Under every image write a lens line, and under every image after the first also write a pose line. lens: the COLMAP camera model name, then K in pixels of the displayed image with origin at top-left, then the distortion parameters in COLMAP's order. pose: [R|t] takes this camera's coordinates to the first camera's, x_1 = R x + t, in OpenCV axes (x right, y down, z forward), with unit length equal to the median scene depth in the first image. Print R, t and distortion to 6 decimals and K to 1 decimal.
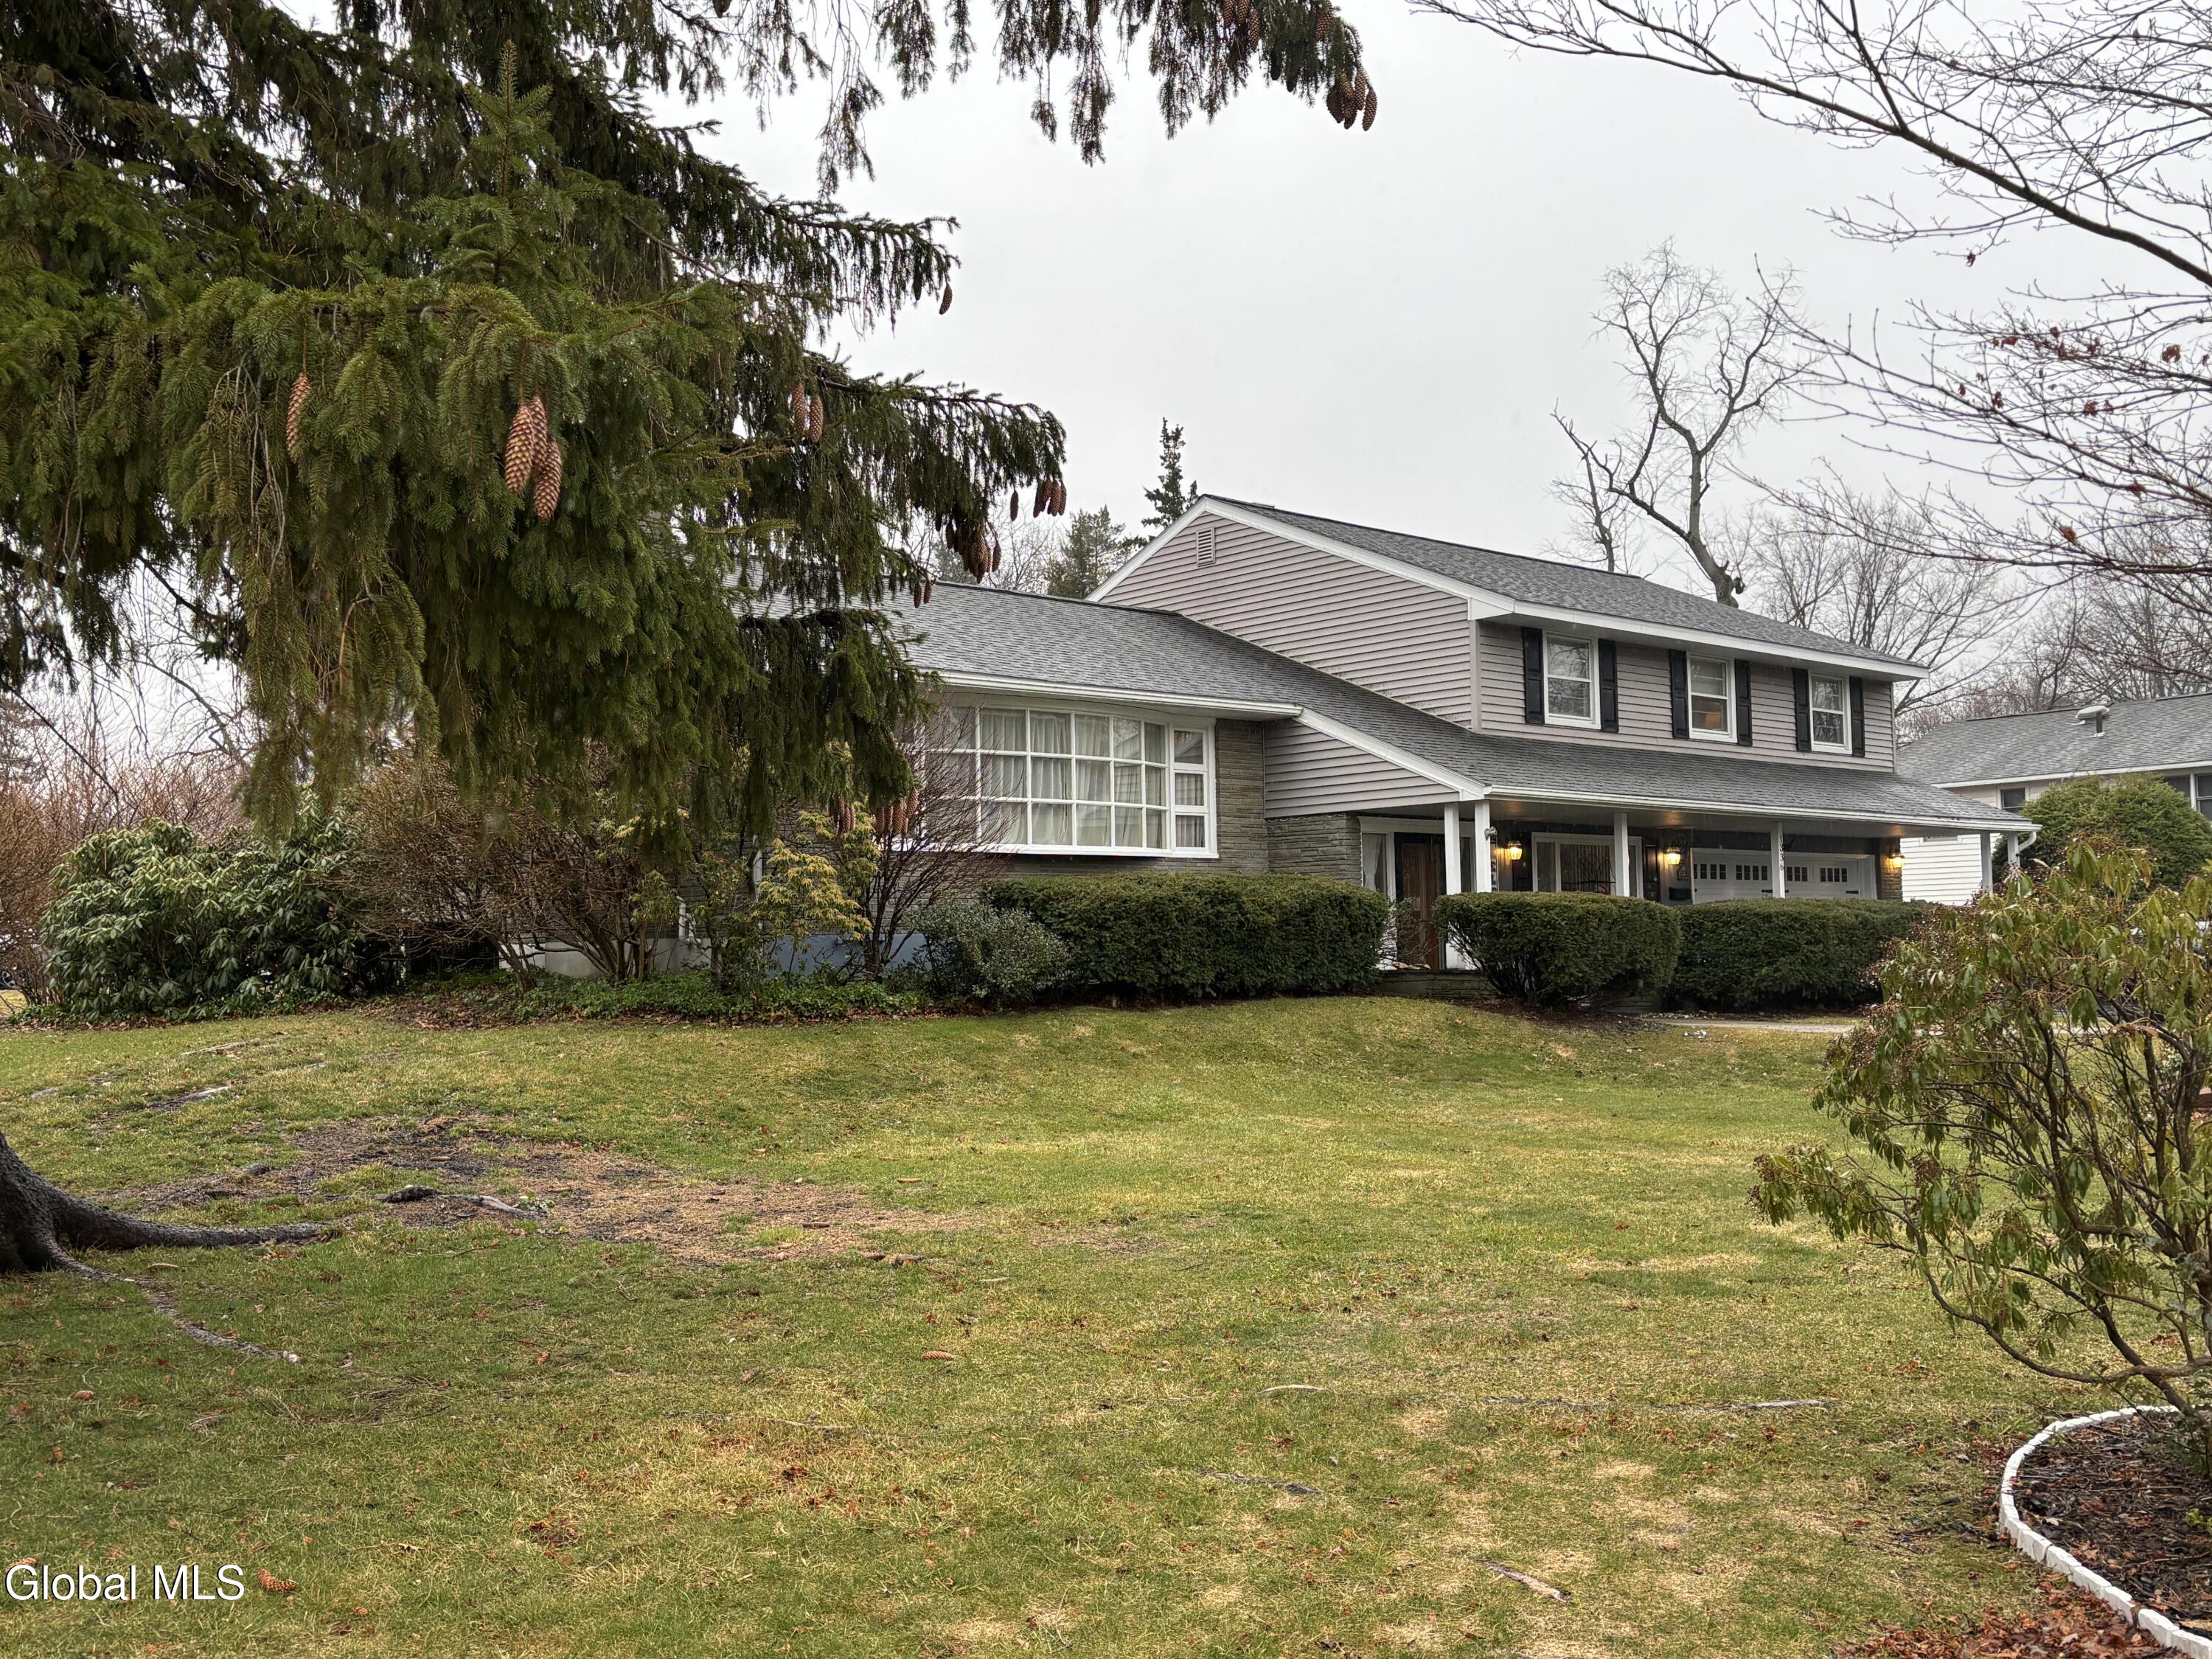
lens RADIAL K [[2066.2, 0, 1106.0], [0, 2066.2, 829.5], [0, 0, 1]] dist [0.042330, -0.004337]
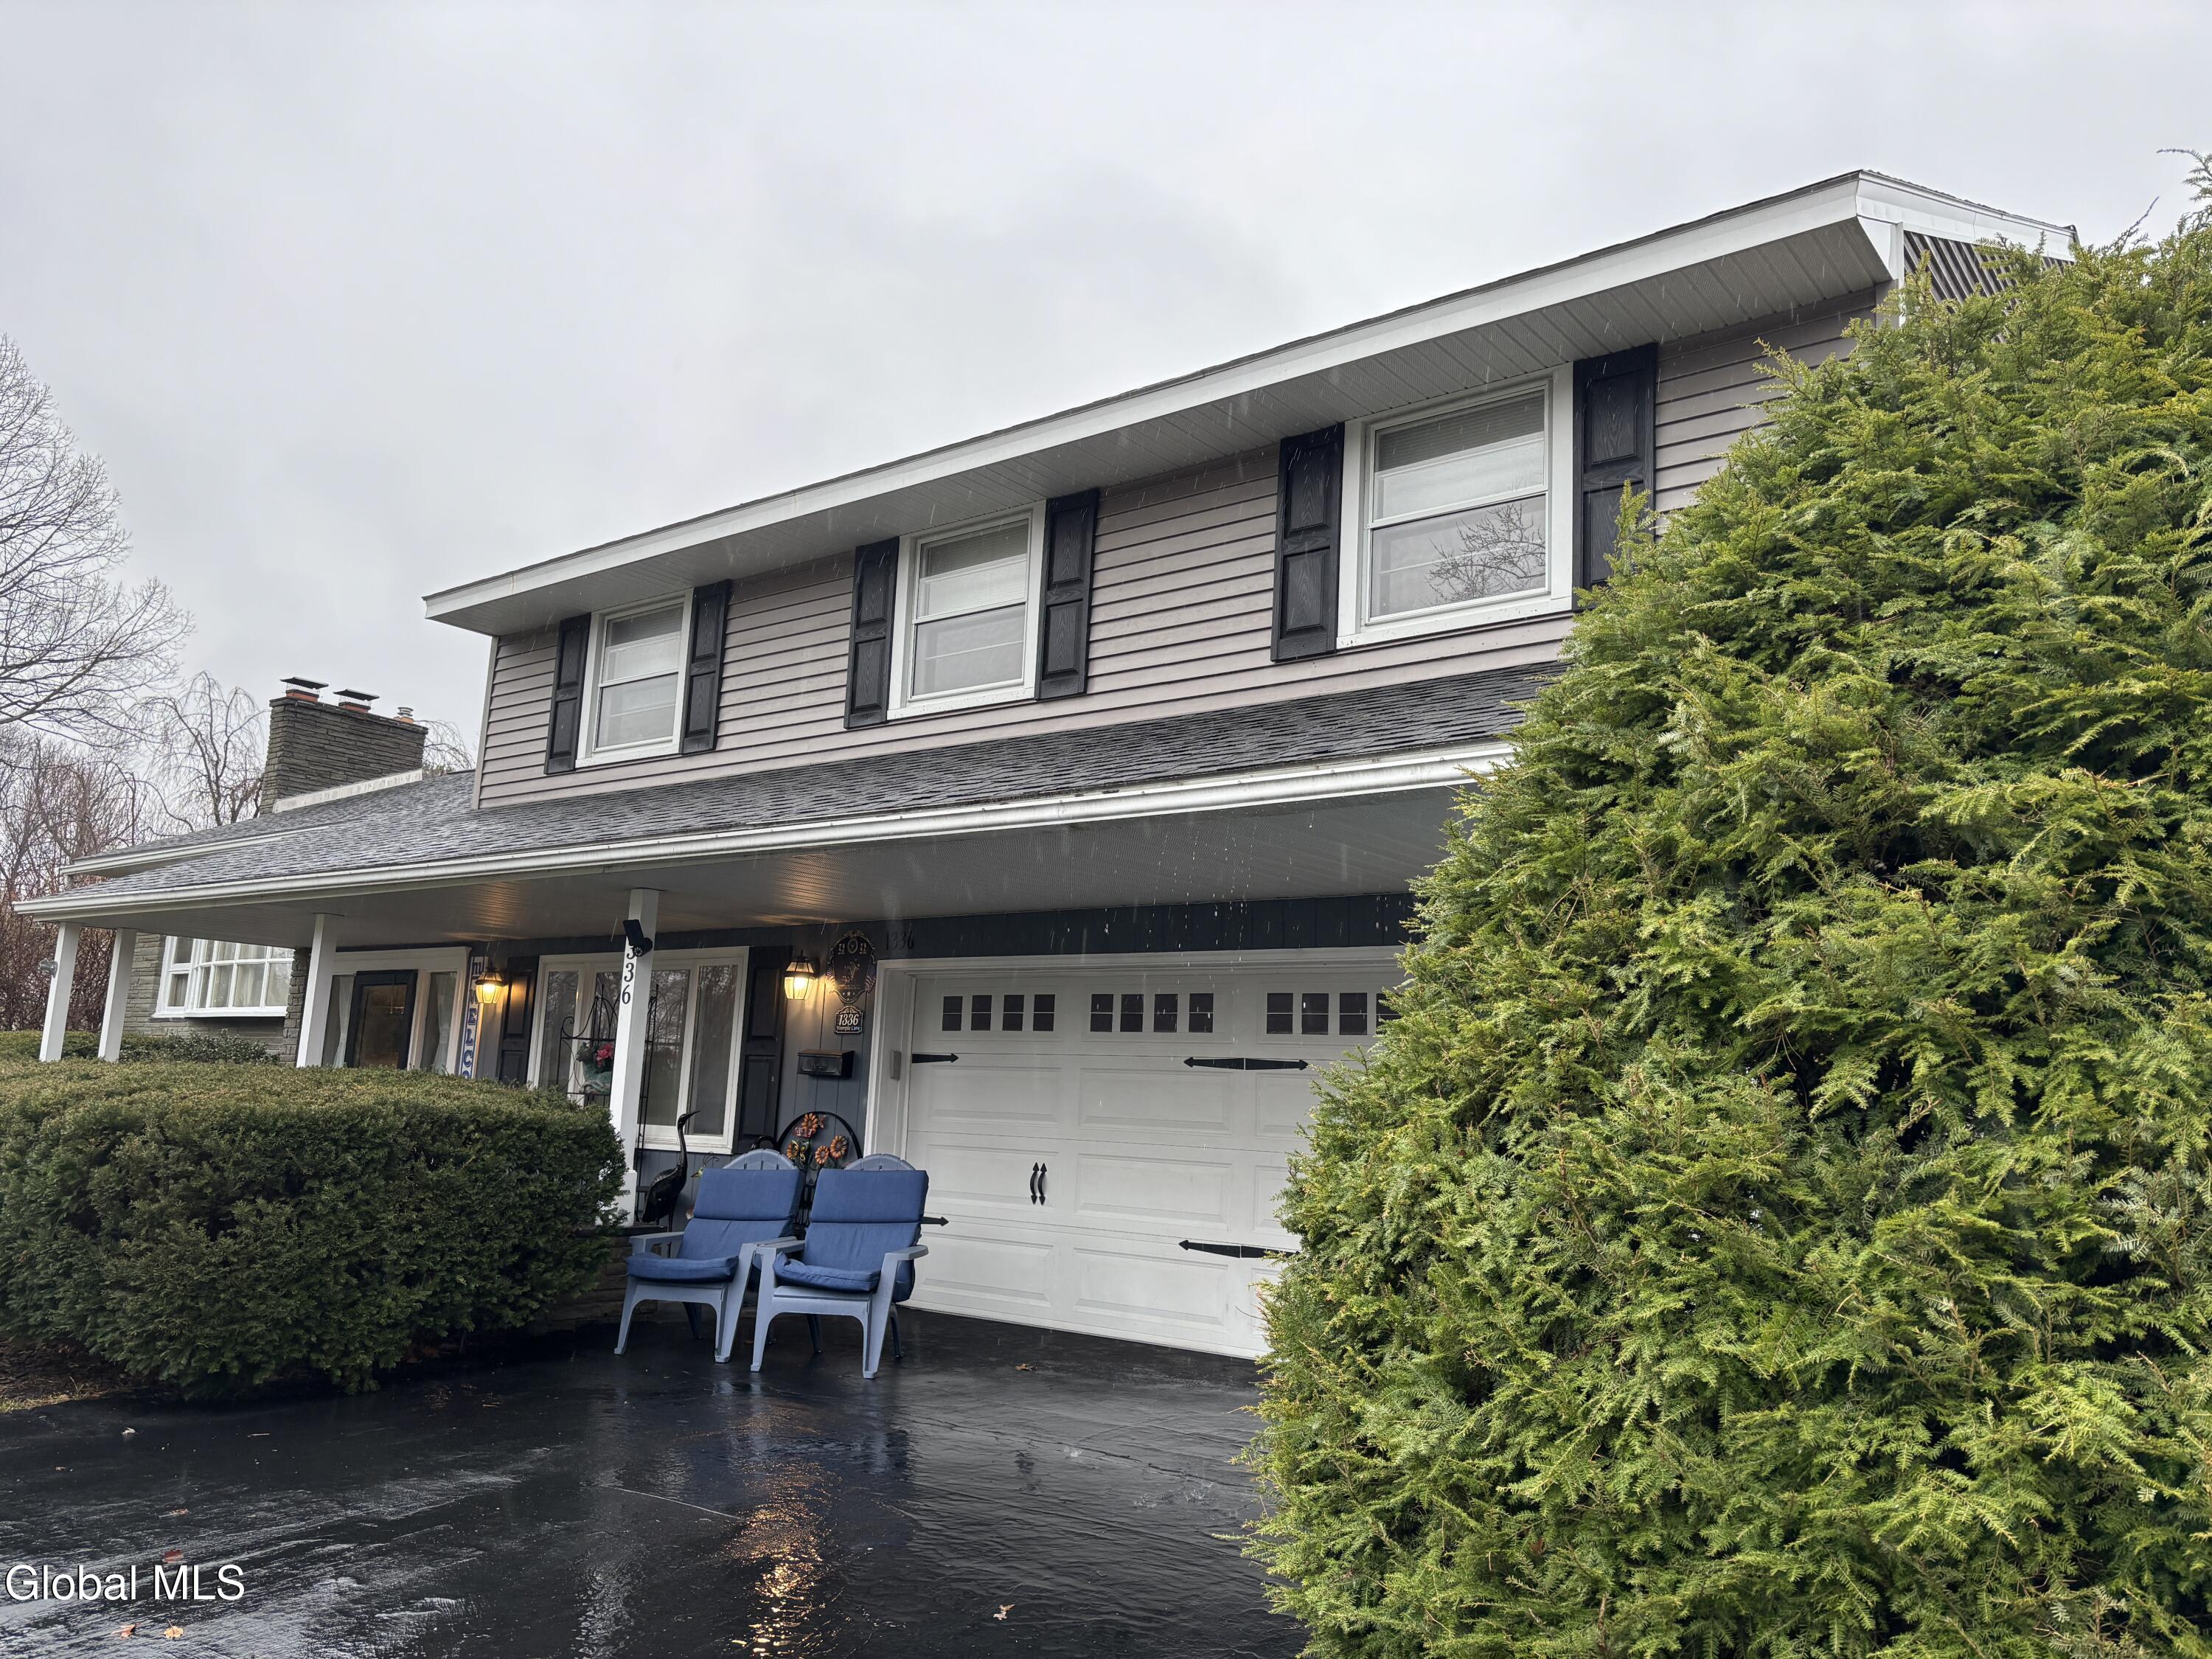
lens RADIAL K [[1665.1, 0, 1106.0], [0, 1665.1, 829.5], [0, 0, 1]] dist [0.039121, -0.006115]
pose [[0.154325, -0.125494, -0.980018, 0.669218], [0.027149, 0.992065, -0.122761, 0.027094], [0.987647, -0.007661, 0.156507, 1.030503]]
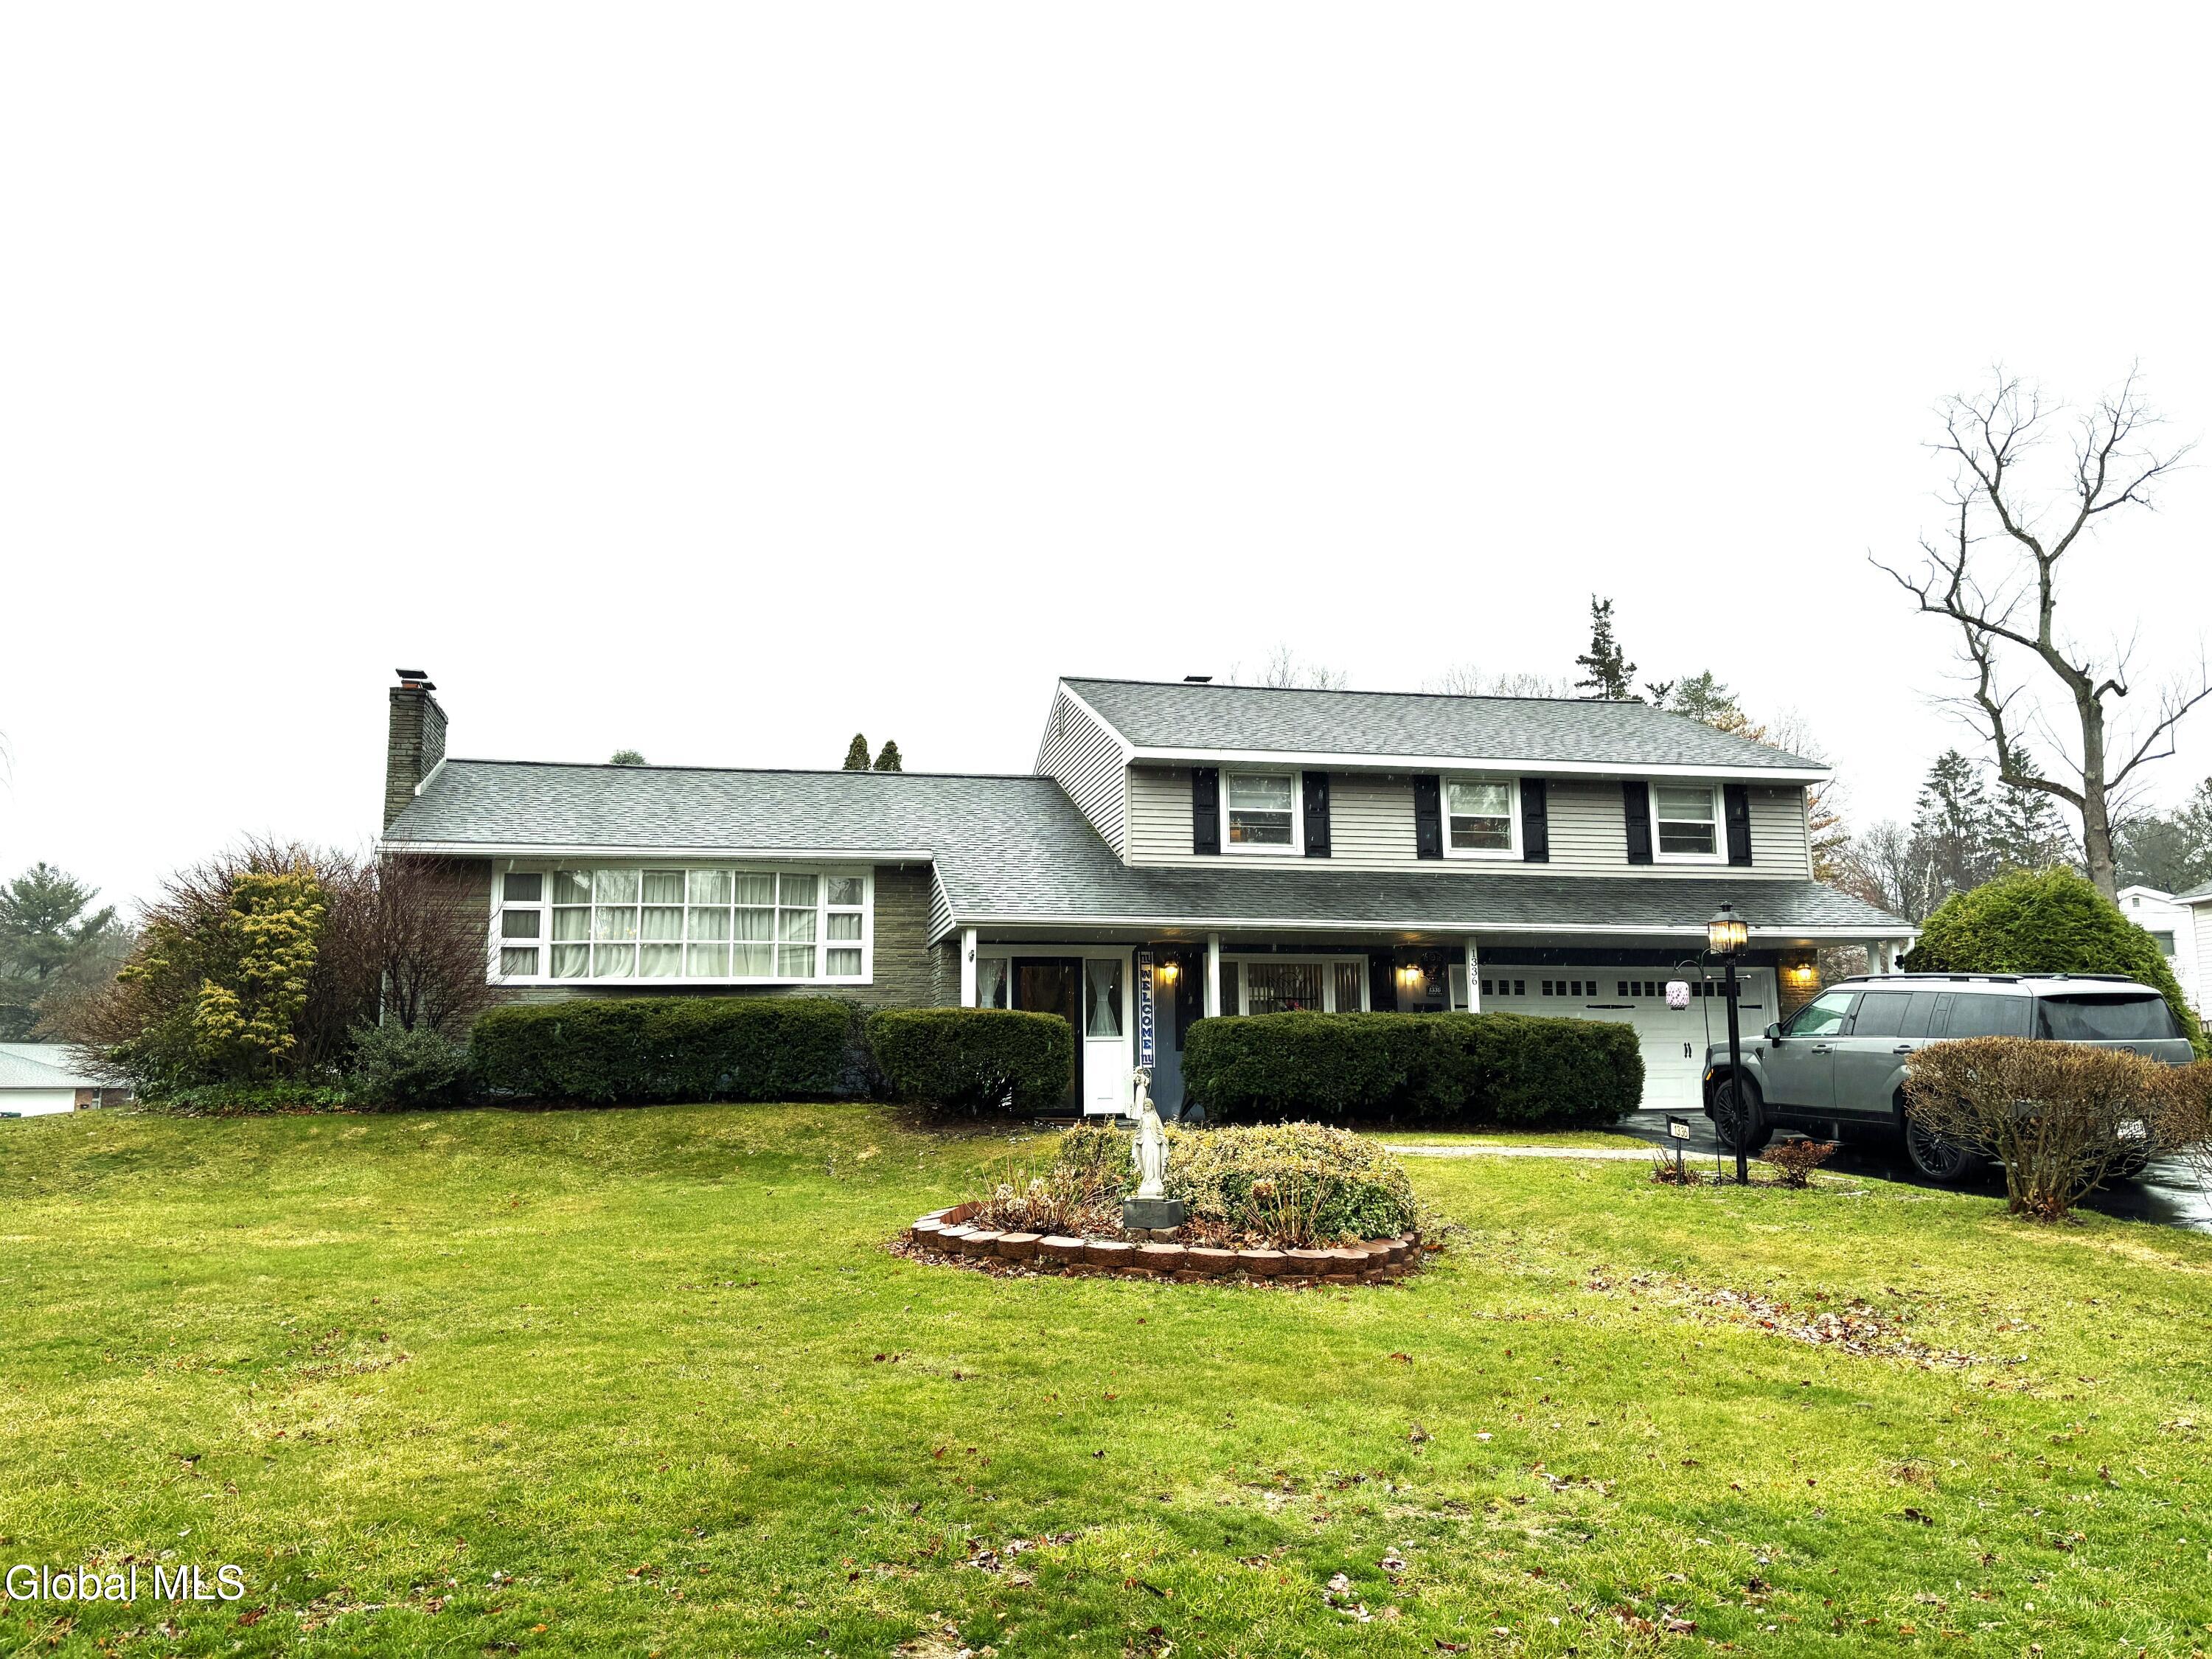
lens RADIAL K [[1665.1, 0, 1106.0], [0, 1665.1, 829.5], [0, 0, 1]] dist [0.039121, -0.006115]
pose [[0.871104, -0.063784, -0.486939, 0.560625], [0.023105, 0.995755, -0.089101, 0.012429], [0.490555, 0.066365, 0.868880, 0.202620]]
